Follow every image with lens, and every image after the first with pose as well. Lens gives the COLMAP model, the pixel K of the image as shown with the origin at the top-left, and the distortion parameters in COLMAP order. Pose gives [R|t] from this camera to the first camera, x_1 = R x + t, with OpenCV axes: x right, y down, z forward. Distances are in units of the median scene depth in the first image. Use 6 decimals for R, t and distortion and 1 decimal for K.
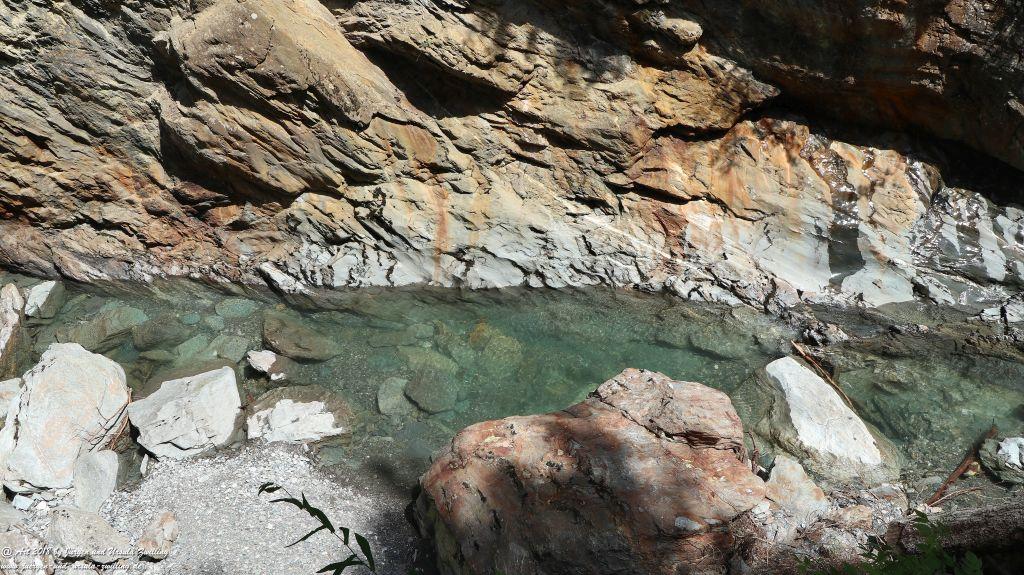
lens RADIAL K [[864.8, 0, 513.6], [0, 864.8, 293.7], [0, 0, 1]] dist [-0.161163, 0.137272]
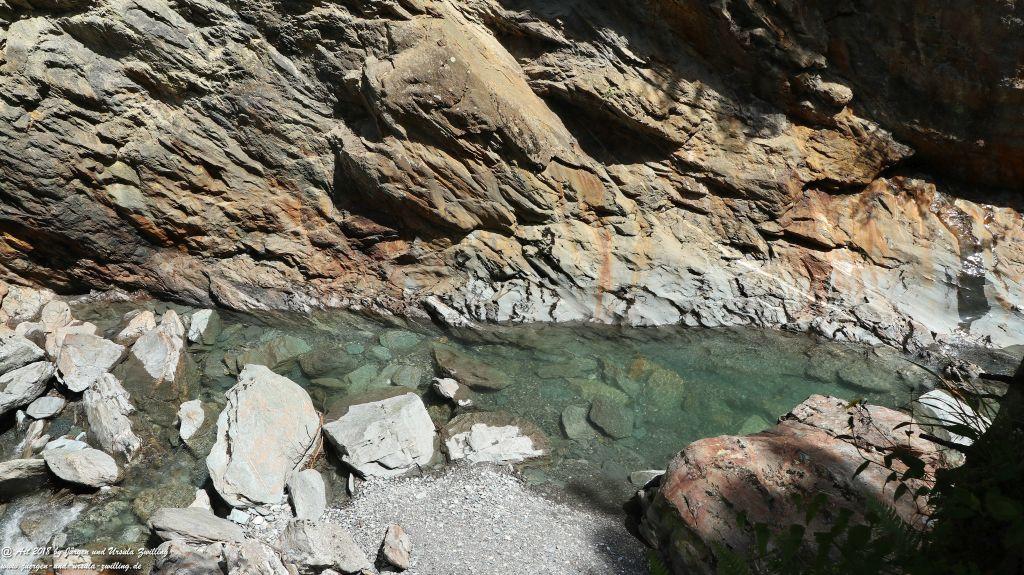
lens RADIAL K [[861.2, 0, 520.0], [0, 861.2, 299.6], [0, 0, 1]] dist [-0.155729, 0.109472]
pose [[0.998552, 0.025096, 0.047583, -0.242092], [-0.021313, 0.996694, -0.078396, 0.048780], [-0.049393, 0.077268, 0.995786, -0.043443]]
